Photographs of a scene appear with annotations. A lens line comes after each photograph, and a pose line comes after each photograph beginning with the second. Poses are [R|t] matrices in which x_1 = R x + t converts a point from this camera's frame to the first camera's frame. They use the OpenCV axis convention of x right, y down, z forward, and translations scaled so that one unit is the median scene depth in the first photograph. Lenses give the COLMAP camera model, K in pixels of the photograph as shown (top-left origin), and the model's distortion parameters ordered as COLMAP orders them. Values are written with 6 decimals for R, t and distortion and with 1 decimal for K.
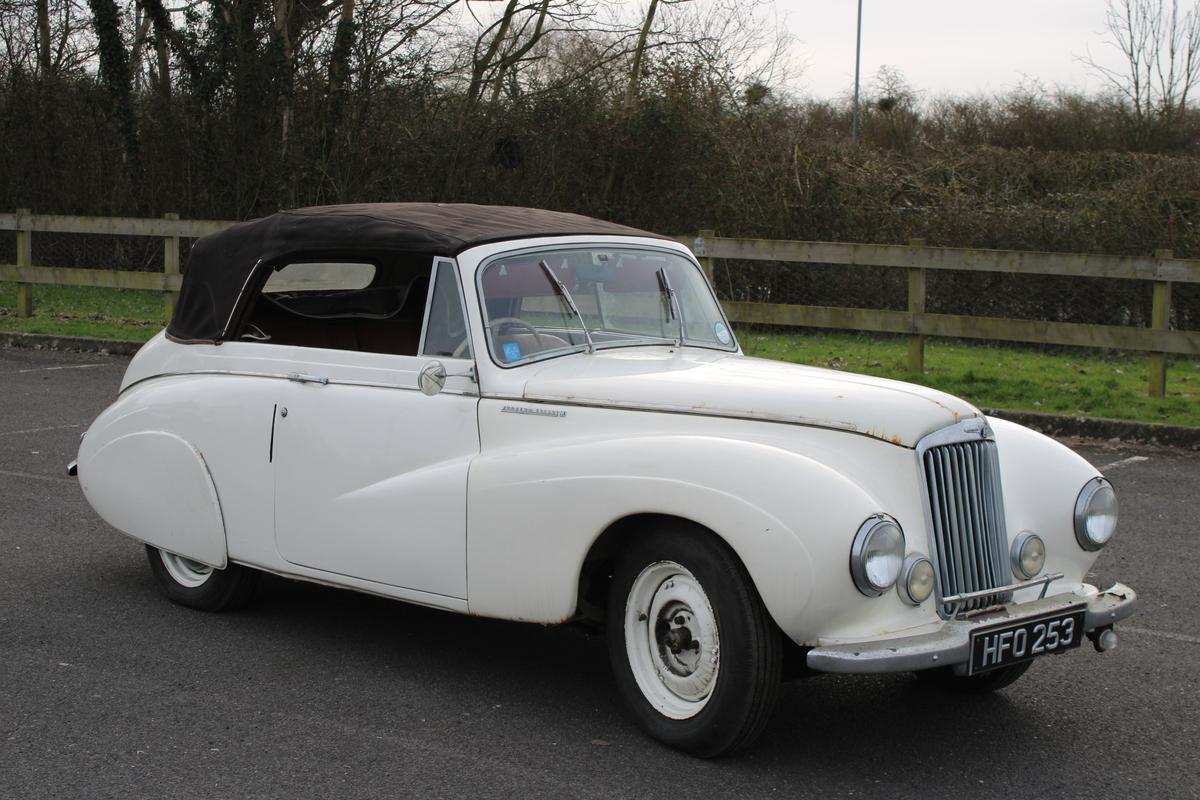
lens RADIAL K [[1968.7, 0, 604.8], [0, 1968.7, 447.6], [0, 0, 1]] dist [0.028437, 0.000000]
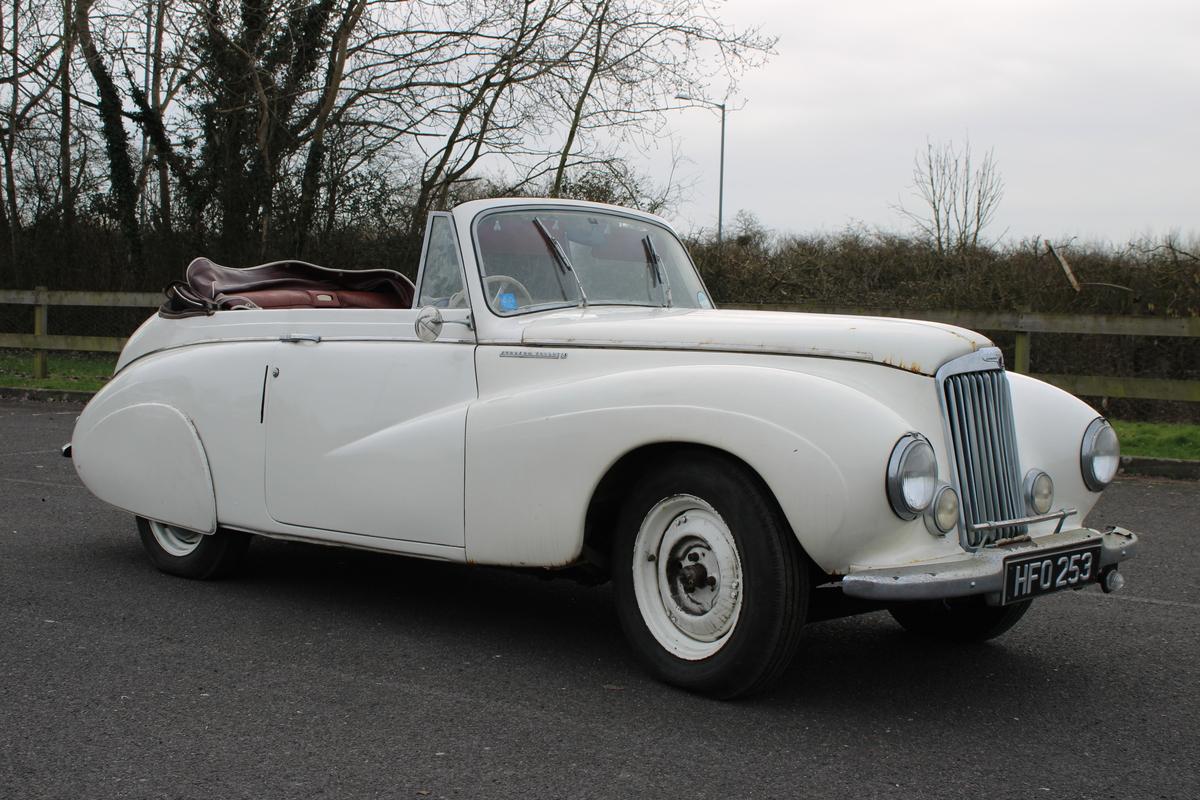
lens RADIAL K [[1572.5, 0, 595.1], [0, 1572.5, 406.8], [0, 0, 1]] dist [-0.032715, 0.000000]
pose [[0.998731, -0.001801, 0.050326, -0.041071], [0.005441, 0.997369, -0.072293, 0.059118], [-0.050063, 0.072475, 0.996113, 0.197711]]
